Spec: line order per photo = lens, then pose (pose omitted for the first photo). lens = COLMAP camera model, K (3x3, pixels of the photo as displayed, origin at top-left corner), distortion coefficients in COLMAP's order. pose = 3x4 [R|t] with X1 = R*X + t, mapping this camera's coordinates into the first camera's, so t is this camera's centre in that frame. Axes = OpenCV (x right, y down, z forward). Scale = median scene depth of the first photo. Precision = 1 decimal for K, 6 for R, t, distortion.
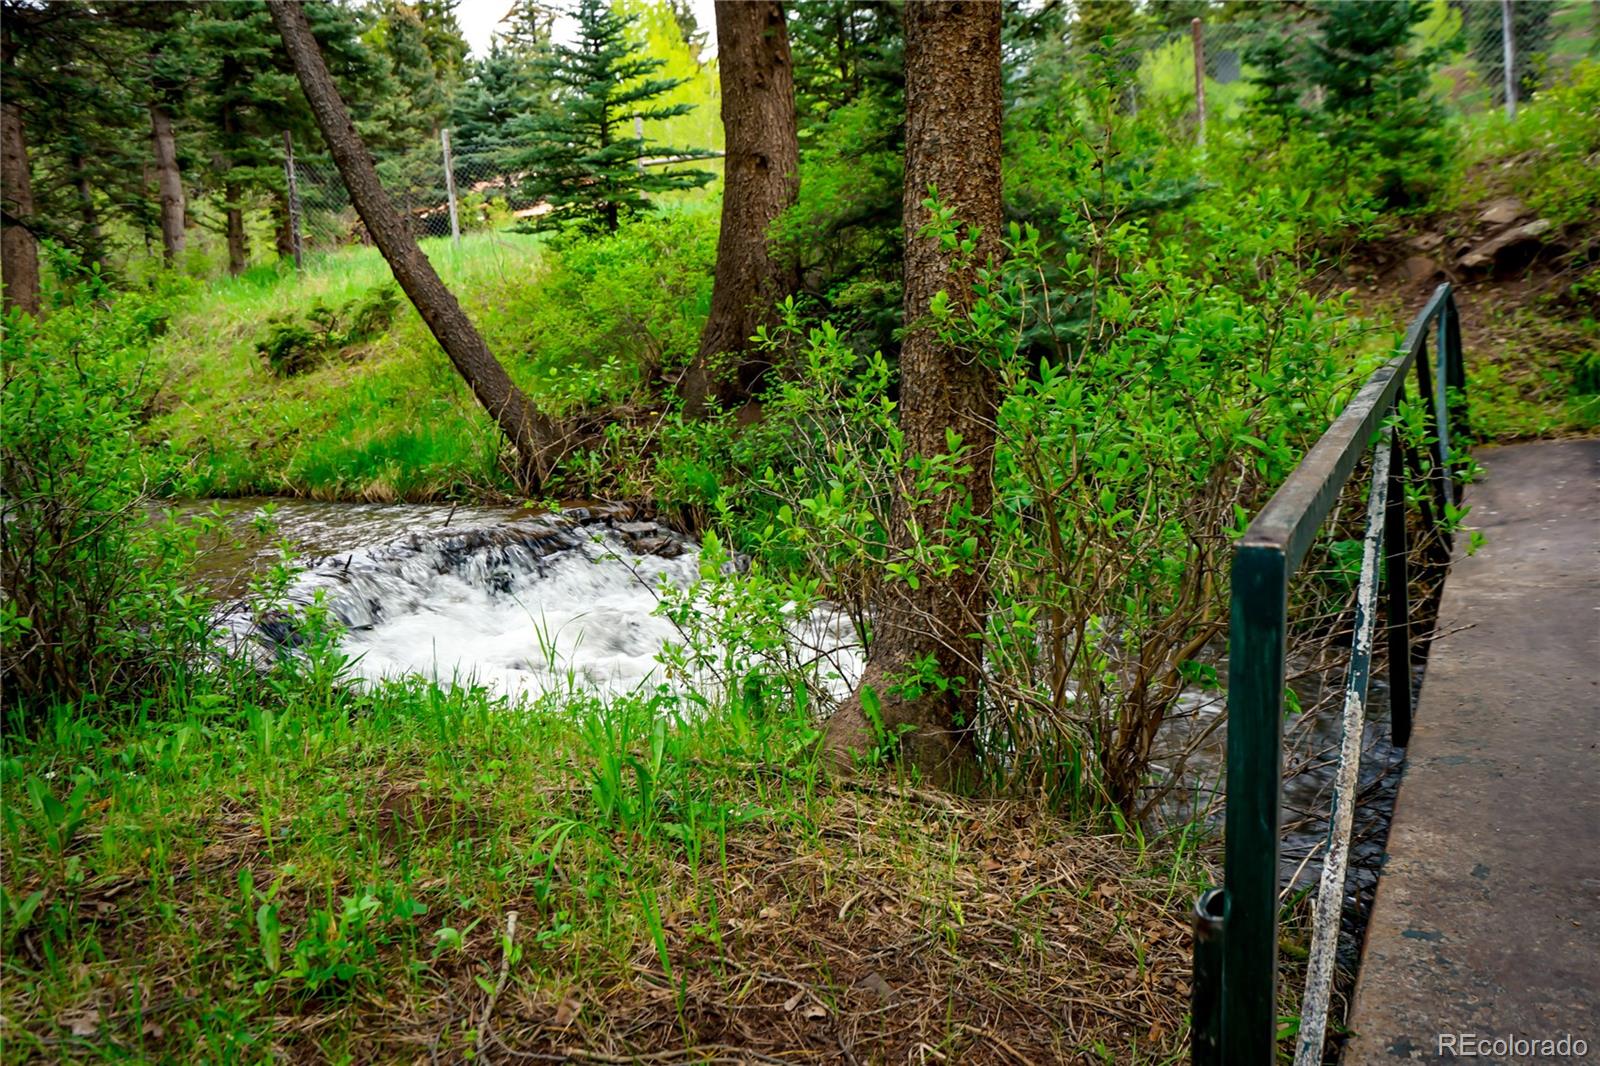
lens RADIAL K [[1126.8, 0, 798.8], [0, 1126.8, 528.1], [0, 0, 1]] dist [0.005428, 0.001628]
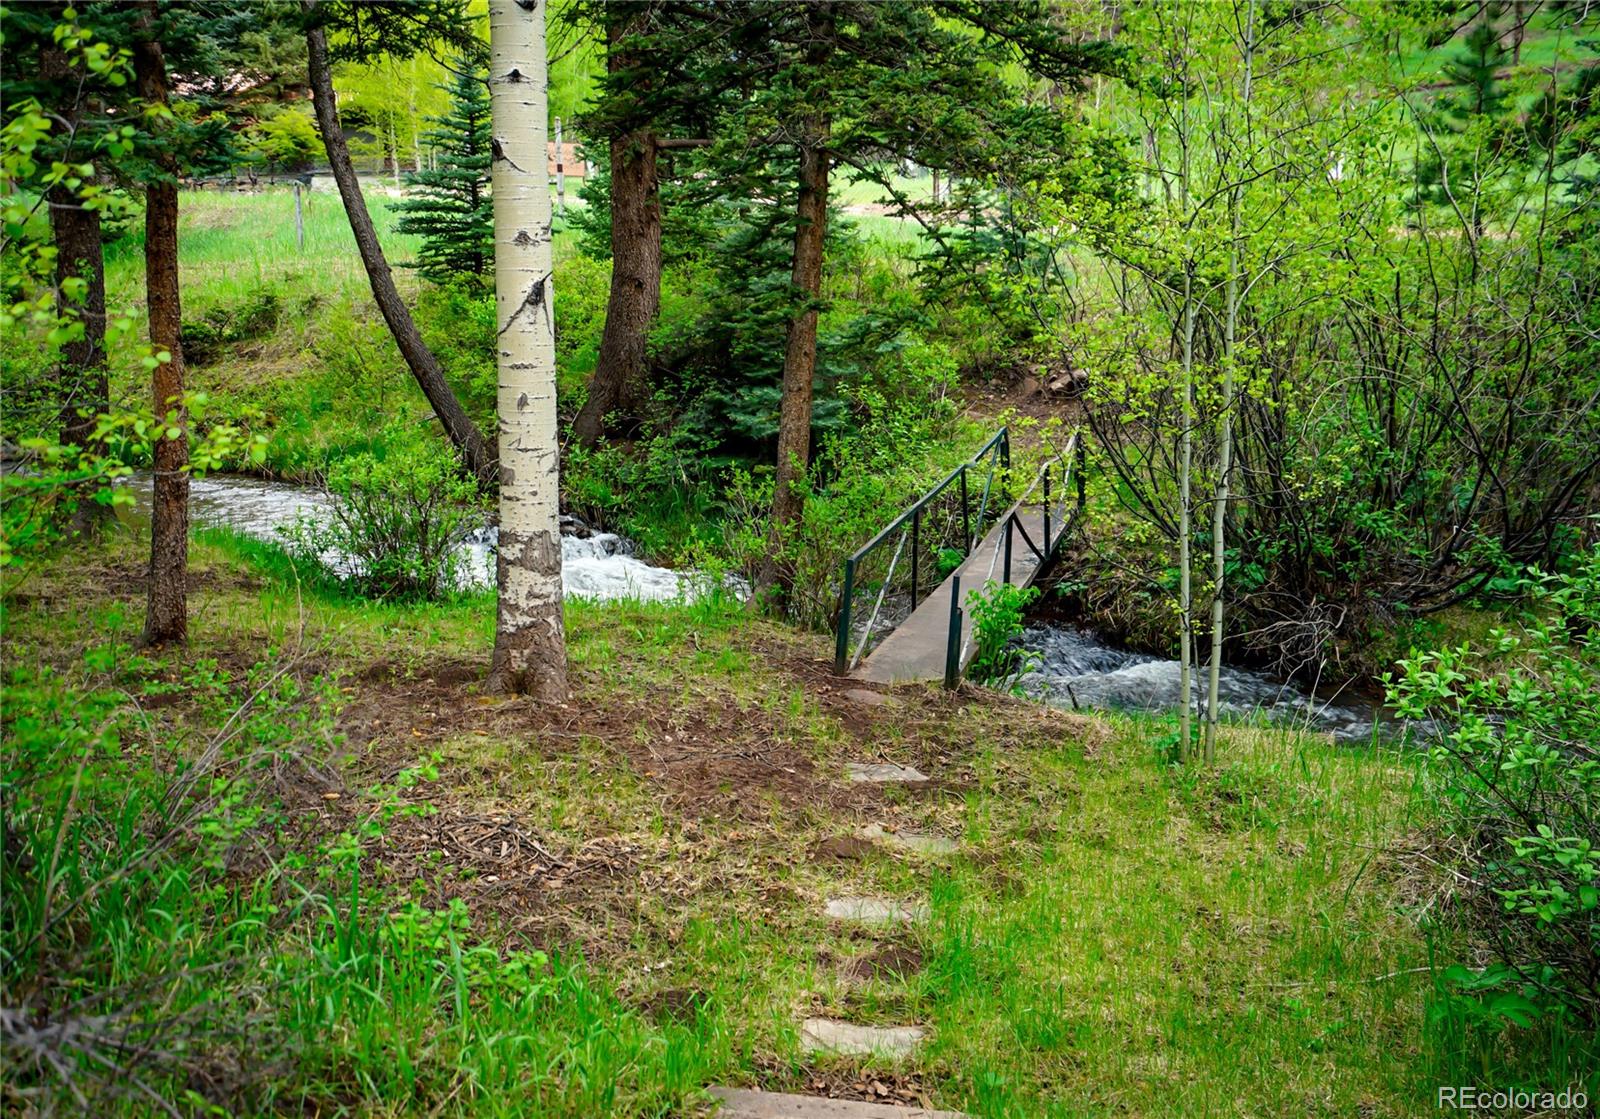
lens RADIAL K [[1587.4, 0, 800.0], [0, 1587.4, 560.0], [0, 0, 1]] dist [-0.000109, 0.000000]
pose [[0.972471, 0.044585, 0.228717, -0.310716], [-0.055554, 0.997583, 0.041744, -0.053025], [-0.226303, -0.053301, 0.972598, -1.234378]]
